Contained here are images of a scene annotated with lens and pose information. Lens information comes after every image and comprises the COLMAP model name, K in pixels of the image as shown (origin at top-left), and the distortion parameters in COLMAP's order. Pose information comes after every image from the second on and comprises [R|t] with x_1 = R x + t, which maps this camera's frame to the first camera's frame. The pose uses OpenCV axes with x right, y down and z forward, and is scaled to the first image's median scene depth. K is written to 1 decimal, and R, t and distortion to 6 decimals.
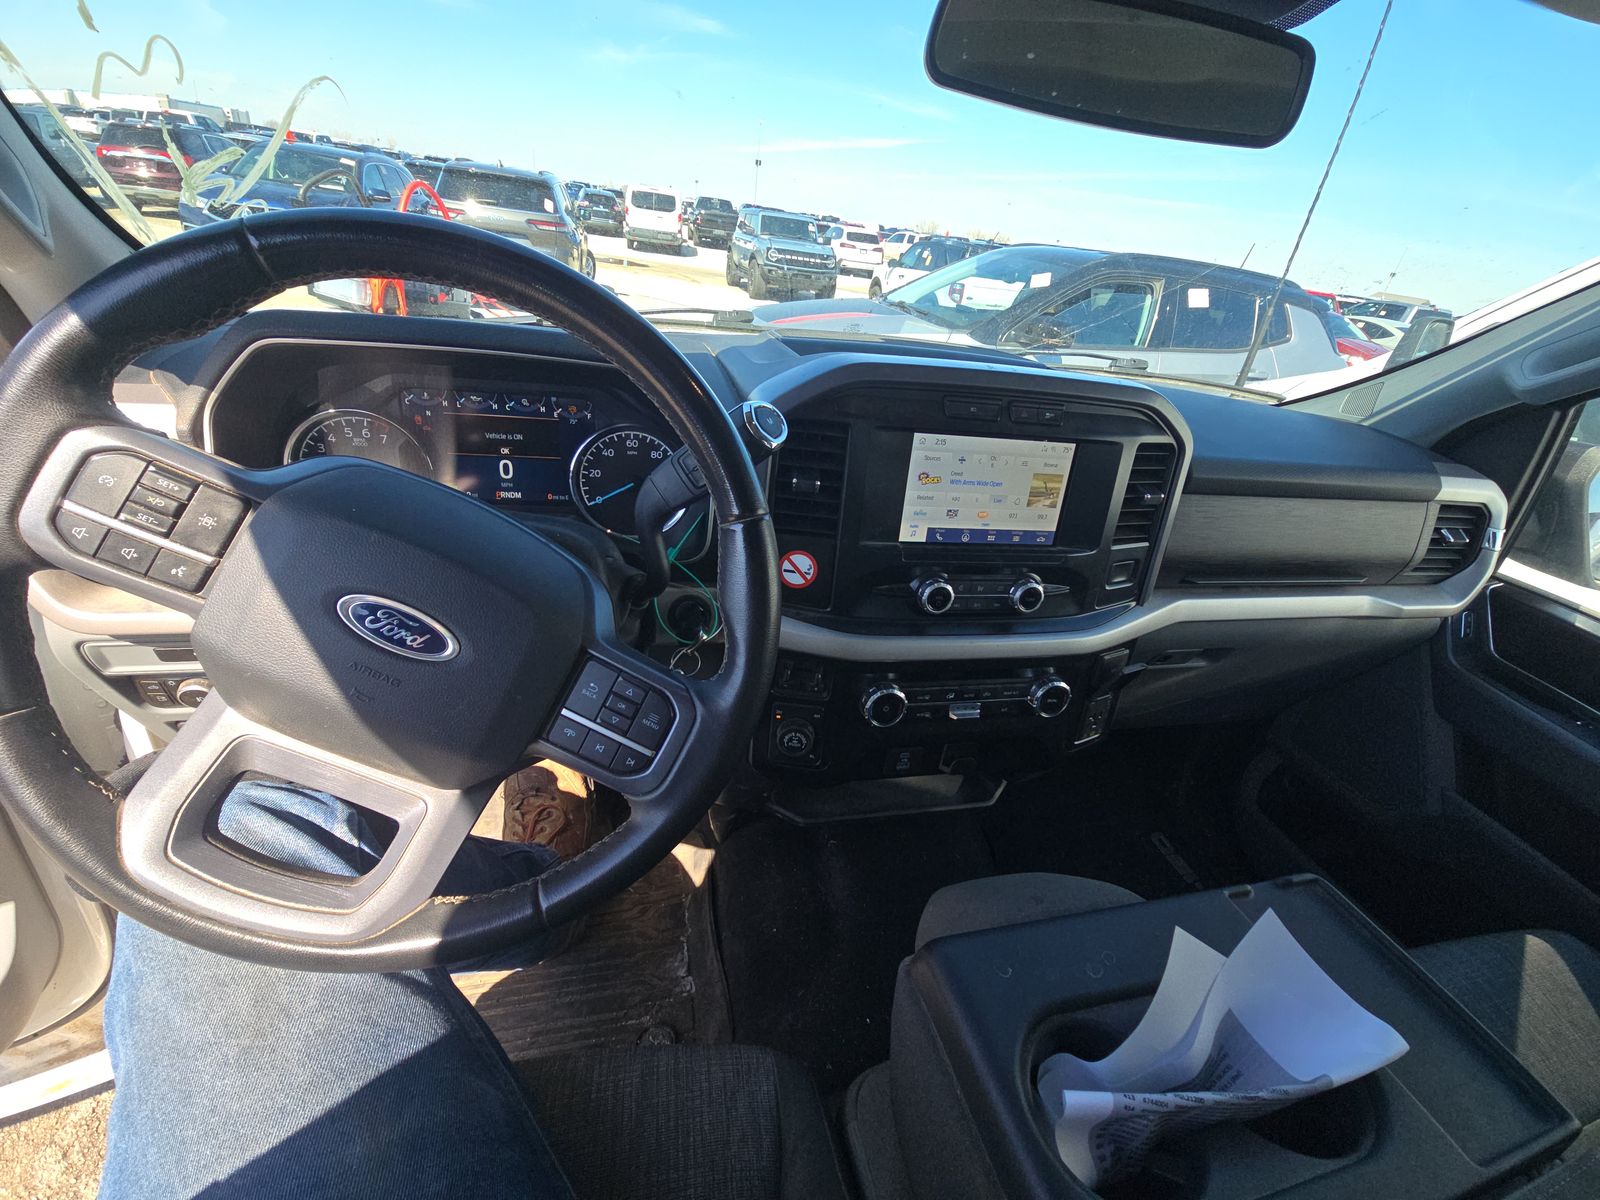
lens RADIAL K [[633.1, 0, 800.0], [0, 633.1, 600.0], [0, 0, 1]] dist [0.003781, -0.003329]
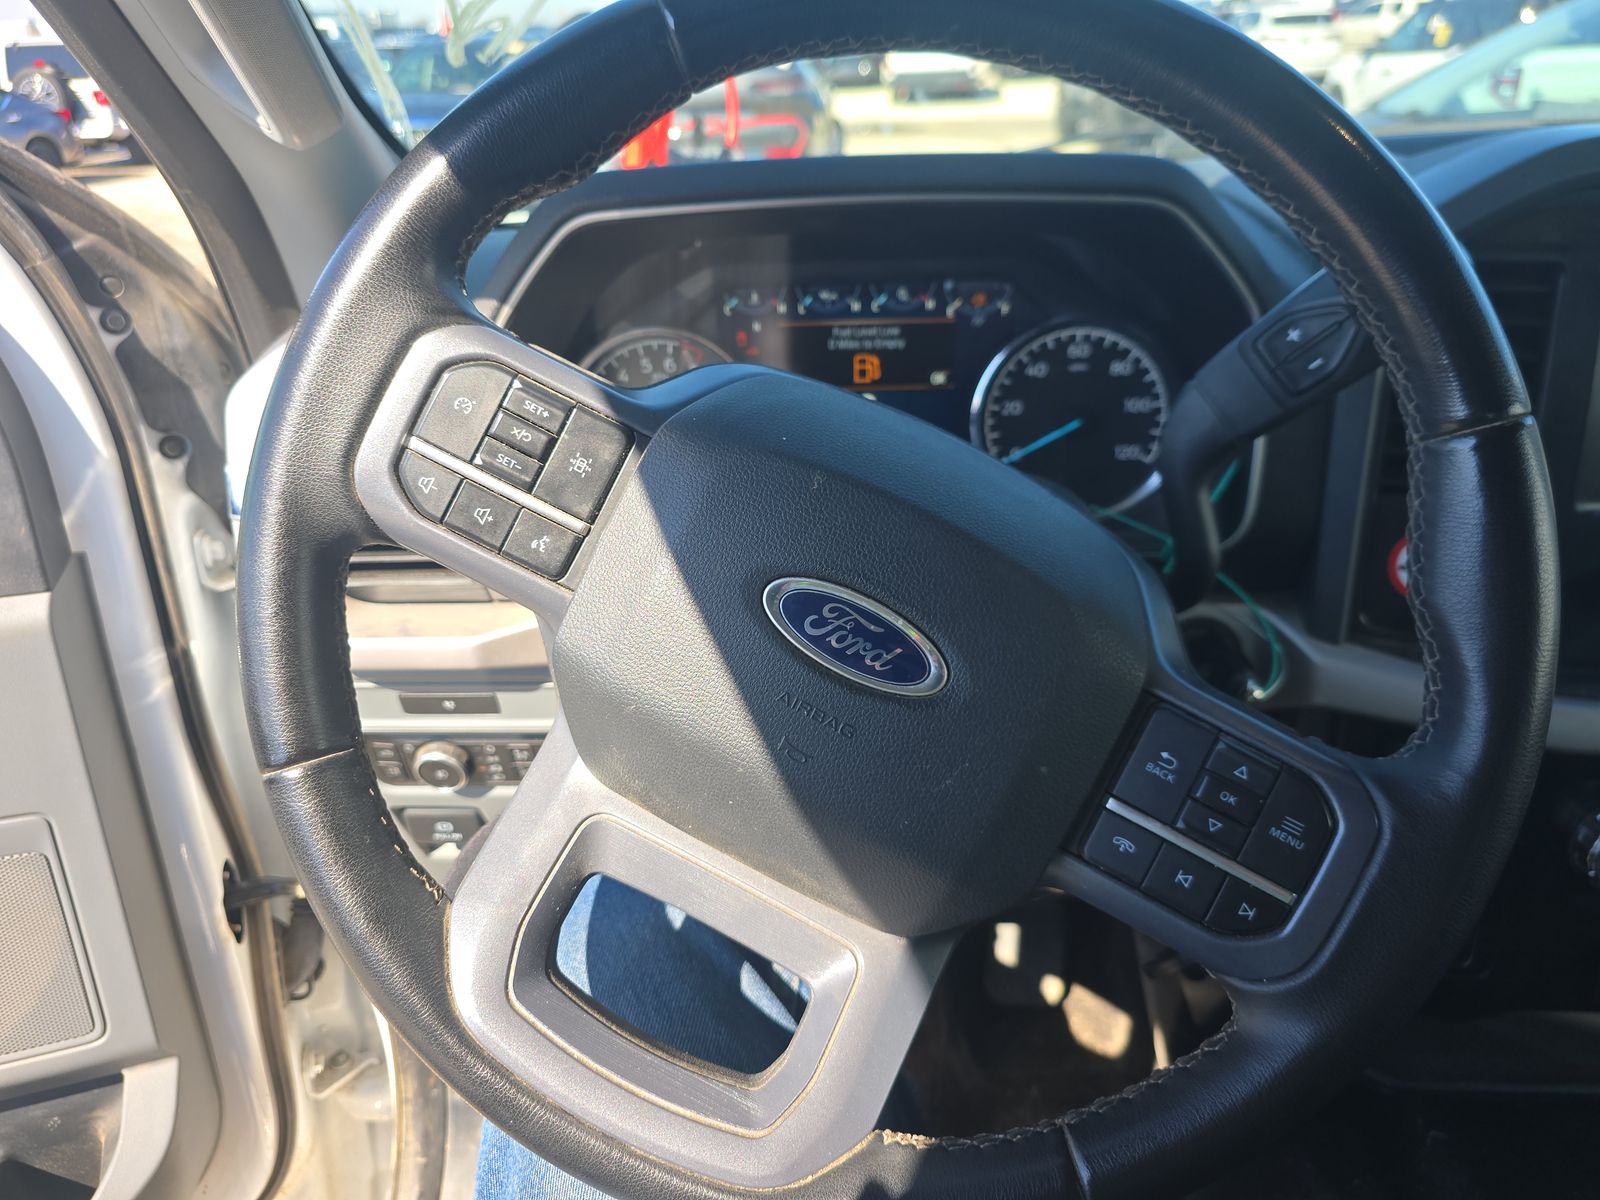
lens RADIAL K [[1077.6, 0, 800.0], [0, 1077.6, 600.0], [0, 0, 1]] dist [0.055331, -0.067901]
pose [[0.947413, -0.012399, -0.319772, -0.360078], [-0.010523, 0.997502, -0.069853, 0.079726], [0.319840, 0.069545, 0.944916, 0.051665]]
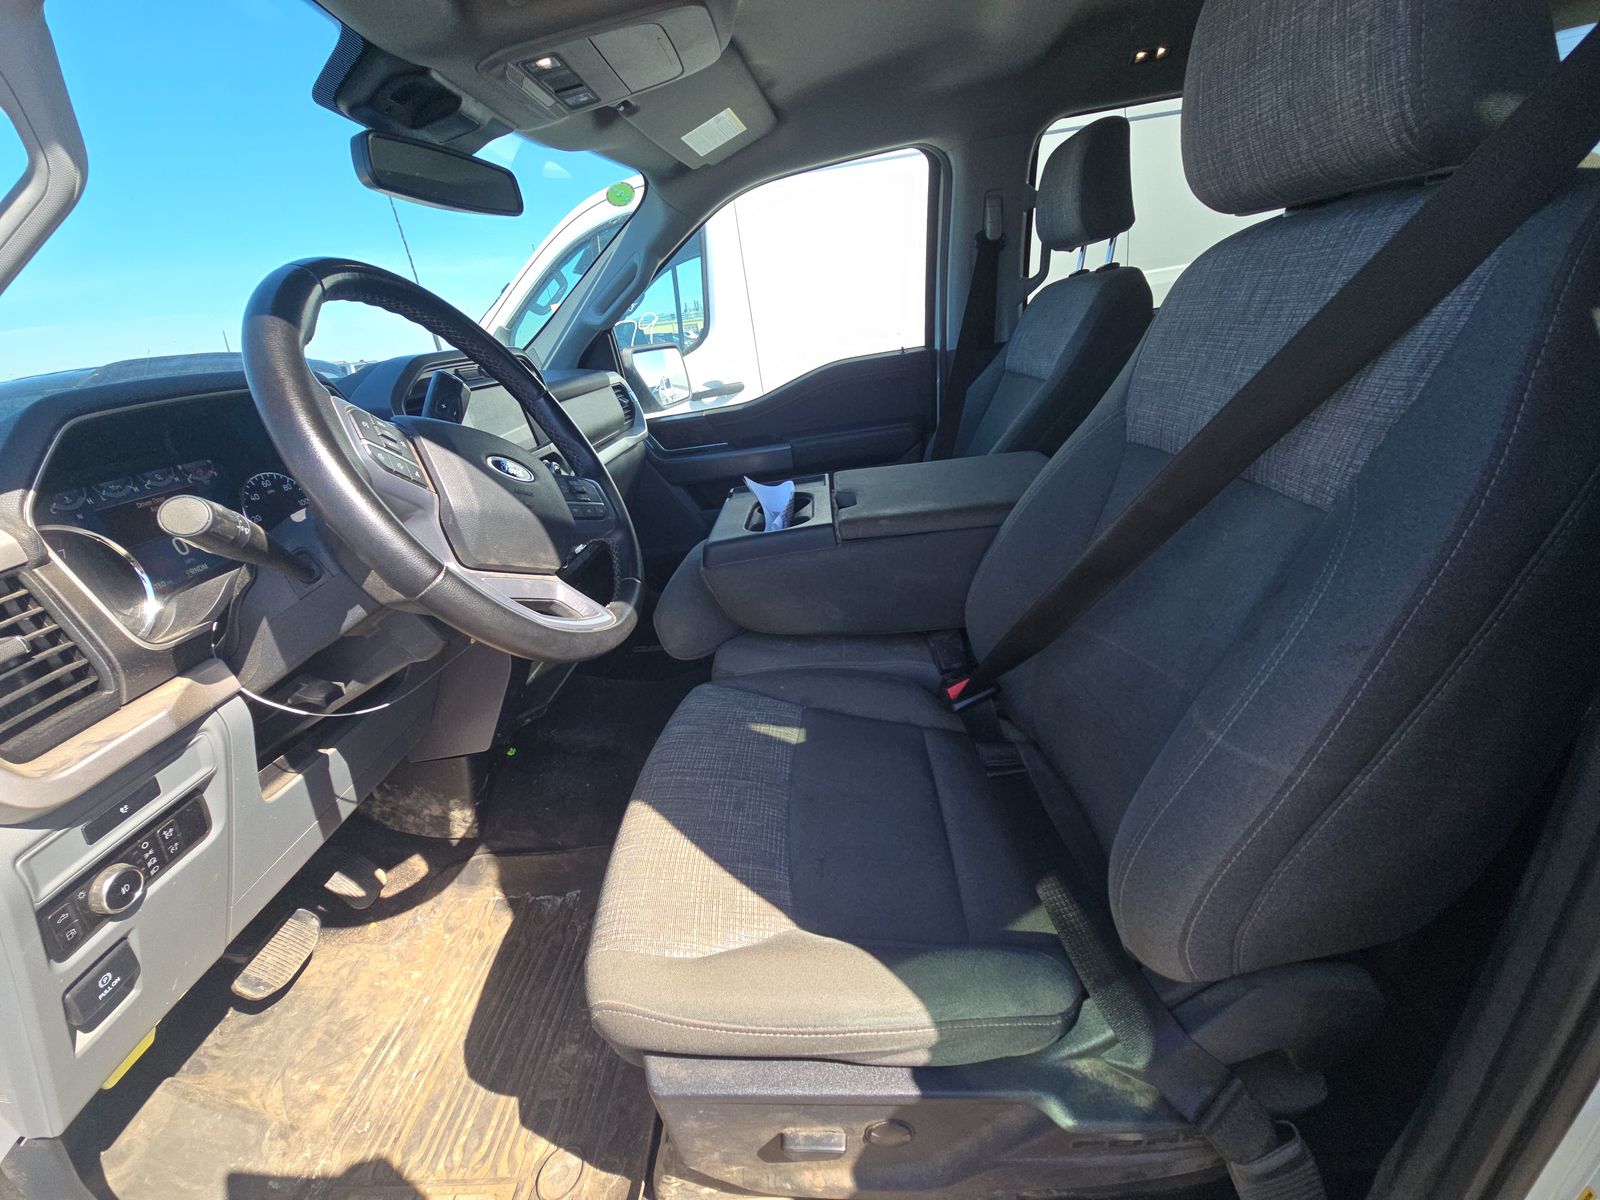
lens RADIAL K [[633.1, 0, 800.0], [0, 633.1, 600.0], [0, 0, 1]] dist [0.003781, -0.003329]
pose [[0.228194, -0.515093, 0.826200, -2.006488], [0.598899, 0.743313, 0.298003, 0.258059], [-0.767624, 0.426808, 0.478108, -0.333562]]
